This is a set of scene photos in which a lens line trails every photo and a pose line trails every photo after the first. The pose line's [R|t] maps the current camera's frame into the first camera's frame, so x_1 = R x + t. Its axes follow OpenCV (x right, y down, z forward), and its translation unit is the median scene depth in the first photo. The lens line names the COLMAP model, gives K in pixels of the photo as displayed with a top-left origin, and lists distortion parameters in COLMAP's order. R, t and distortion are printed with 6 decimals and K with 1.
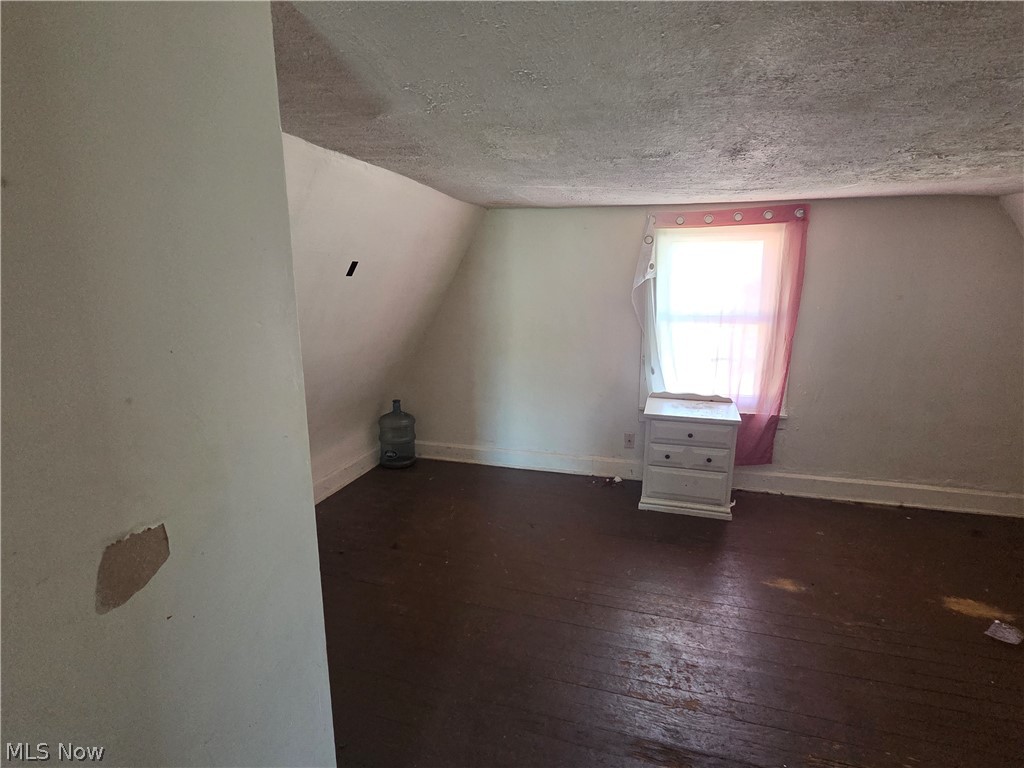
lens RADIAL K [[536.4, 0, 519.1], [0, 536.4, 387.1], [0, 0, 1]] dist [0.001319, -0.000483]
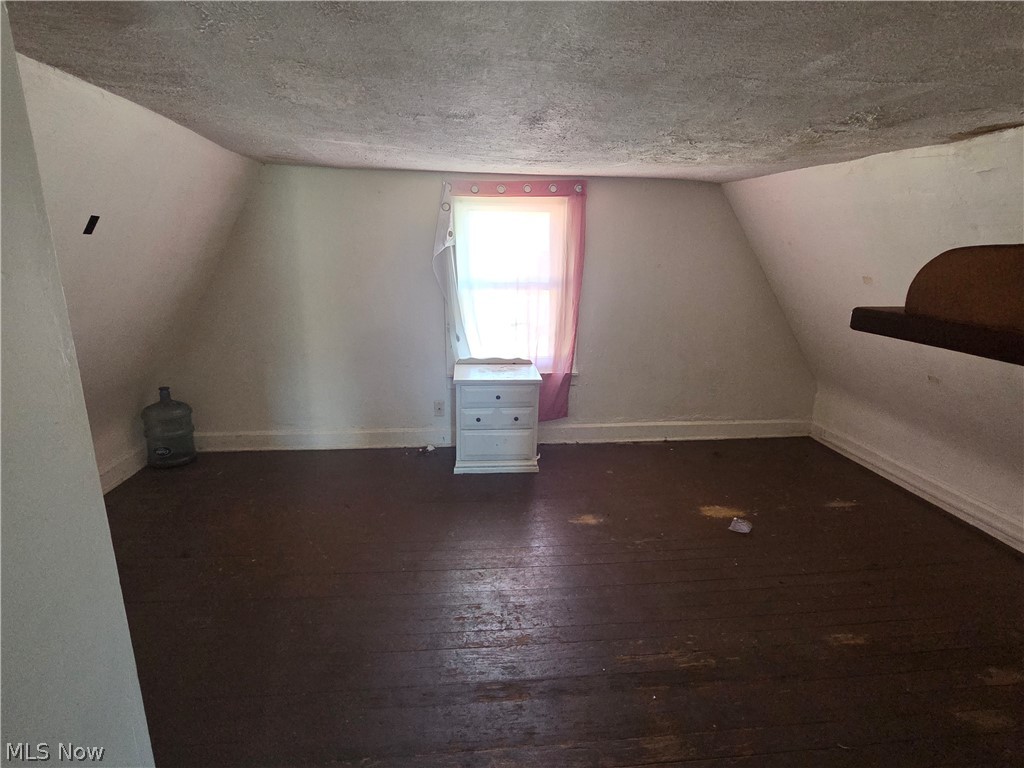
lens RADIAL K [[536.4, 0, 522.0], [0, 536.4, 386.5], [0, 0, 1]] dist [0.001319, -0.000483]
pose [[0.924656, -0.078990, 0.372521, -0.035835], [0.061861, 0.996414, 0.057732, 0.014162], [-0.375745, -0.030338, 0.926226, 0.009386]]
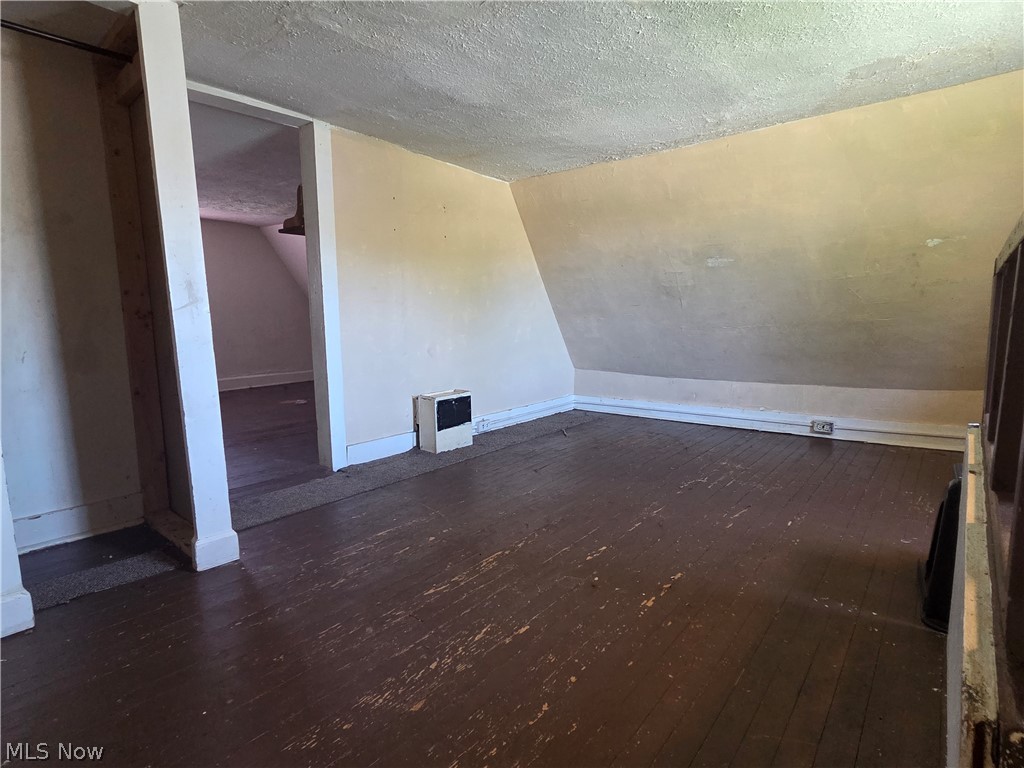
lens RADIAL K [[536.4, 0, 513.1], [0, 536.4, 385.0], [0, 0, 1]] dist [0.001319, -0.000483]
pose [[0.410036, -0.129144, 0.902880, -0.780041], [0.195371, 0.979384, 0.051360, 0.387373], [-0.890899, 0.155337, 0.426814, -0.793016]]
